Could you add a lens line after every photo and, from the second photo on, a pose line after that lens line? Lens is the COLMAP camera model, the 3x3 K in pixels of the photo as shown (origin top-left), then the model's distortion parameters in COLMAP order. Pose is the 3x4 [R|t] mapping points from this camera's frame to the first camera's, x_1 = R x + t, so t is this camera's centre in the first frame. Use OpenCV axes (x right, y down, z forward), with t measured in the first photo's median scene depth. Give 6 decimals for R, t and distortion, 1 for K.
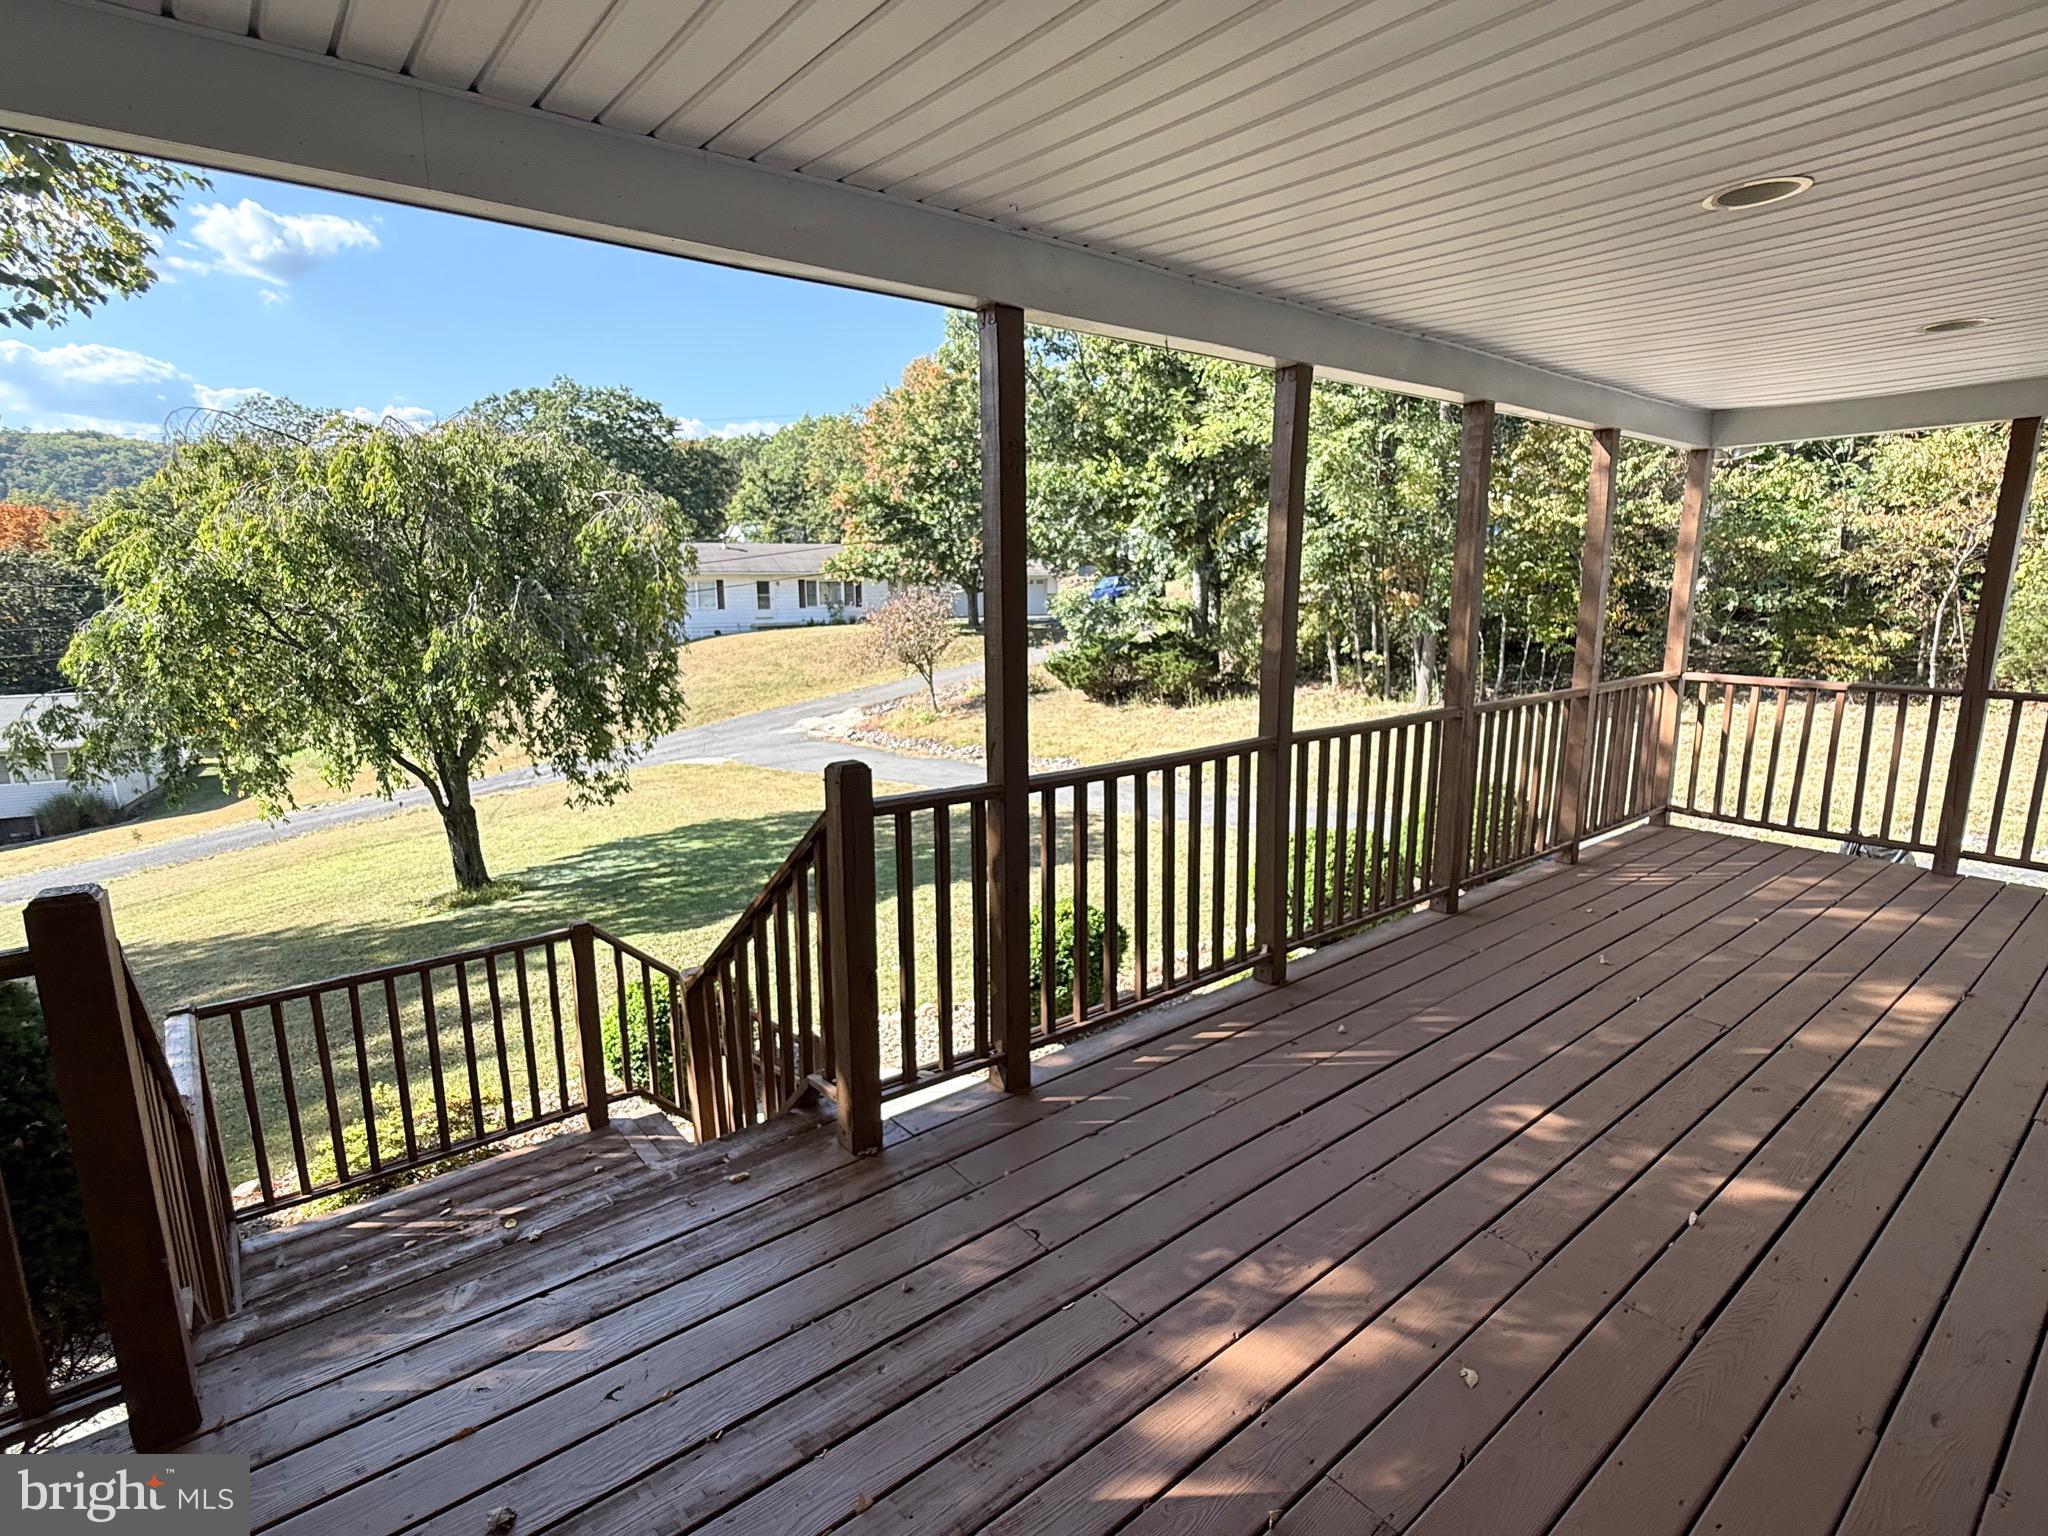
lens RADIAL K [[1010.7, 0, 1032.1], [0, 1010.7, 770.6], [0, 0, 1]] dist [-0.000093, -0.000338]
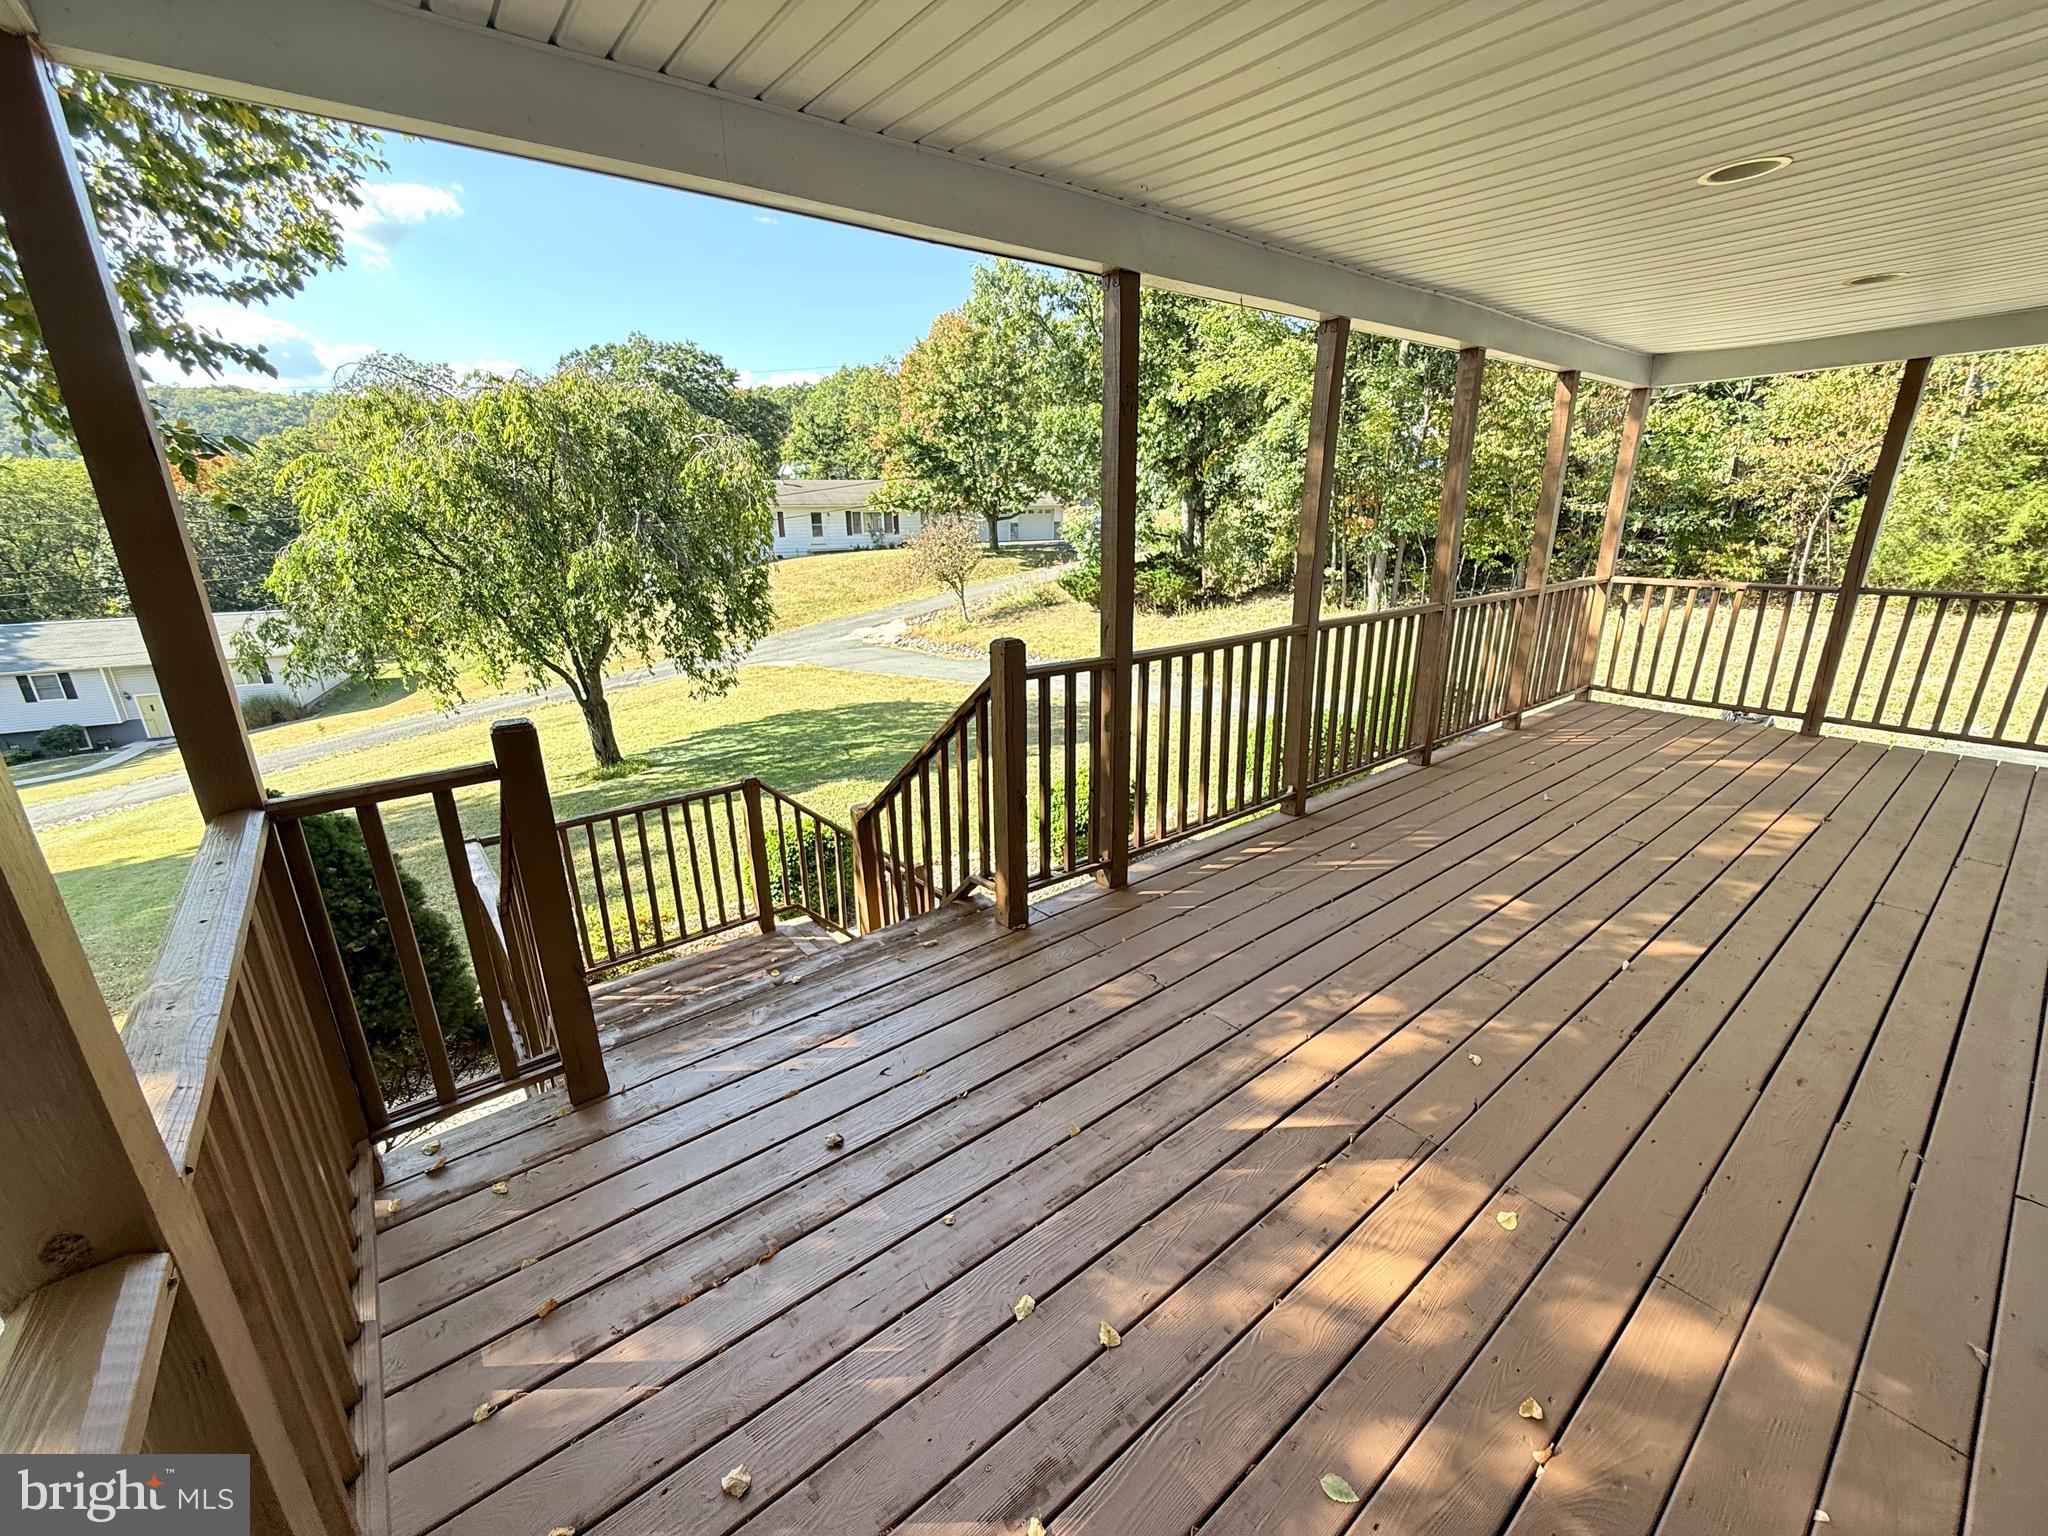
lens RADIAL K [[829.3, 0, 1031.1], [0, 829.3, 771.1], [0, 0, 1]] dist [-0.000363, -0.000003]
pose [[0.999965, -0.005664, -0.006223, -0.024809], [0.006355, 0.993065, 0.117399, 0.006161], [0.005515, -0.117434, 0.993065, -0.016950]]
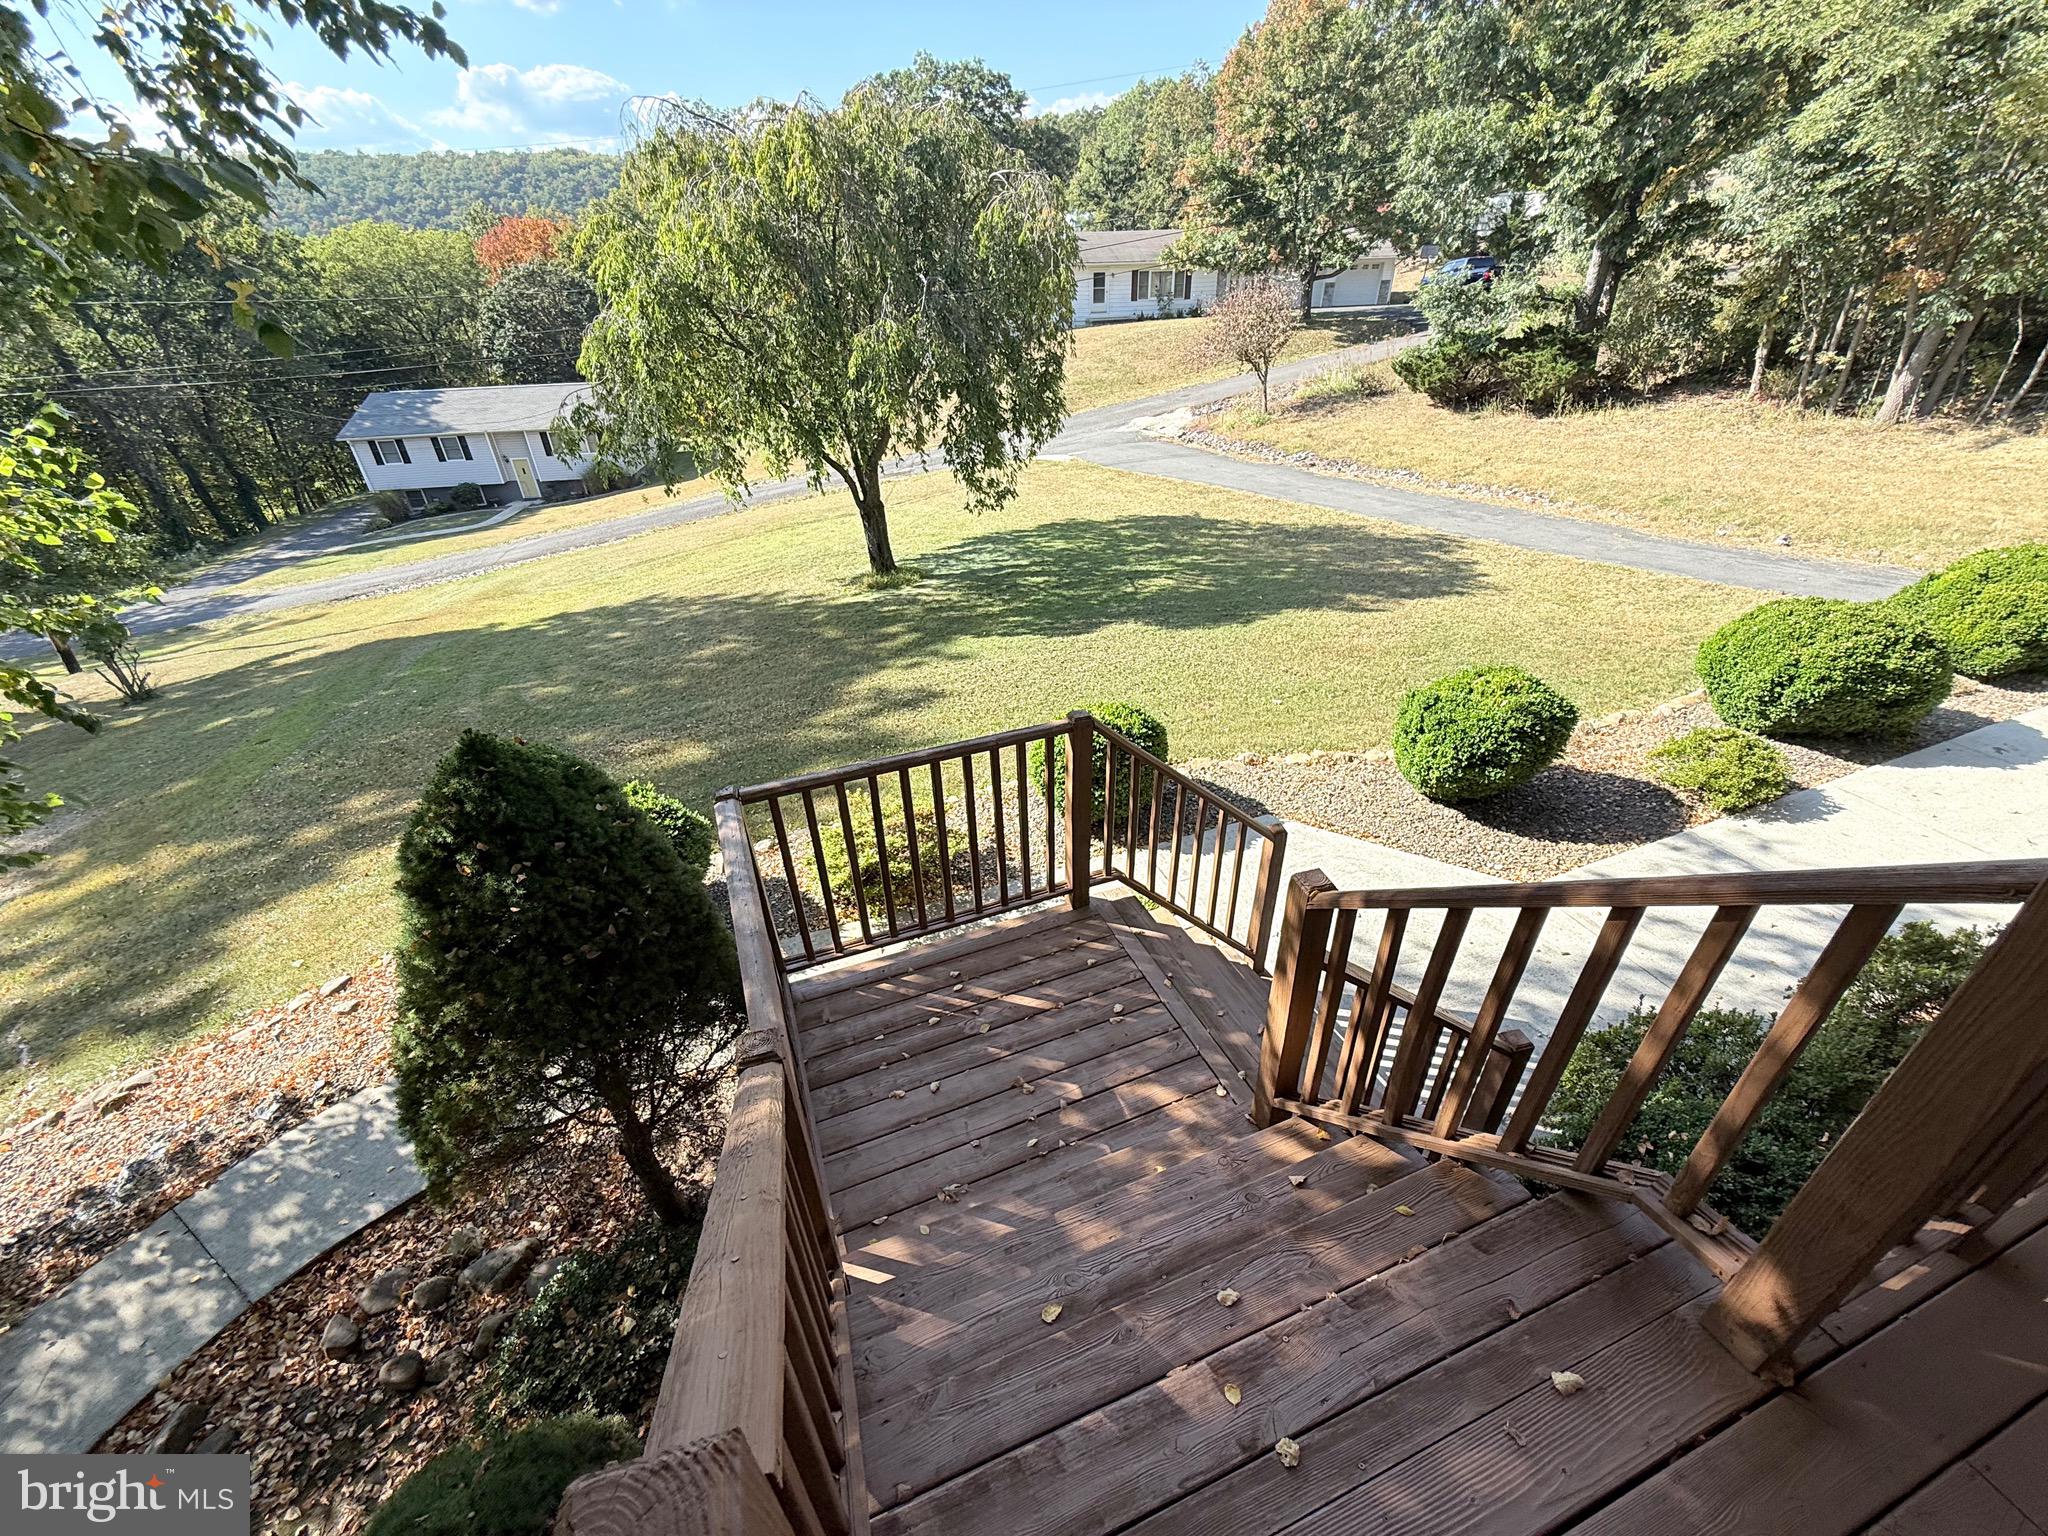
lens RADIAL K [[821.6, 0, 1025.7], [0, 821.6, 772.0], [0, 0, 1]] dist [-0.000444, 0.000267]
pose [[0.951413, 0.141451, -0.273507, -0.089788], [-0.035126, 0.932301, 0.359973, -0.019984], [0.305909, -0.332876, 0.891972, 0.098466]]
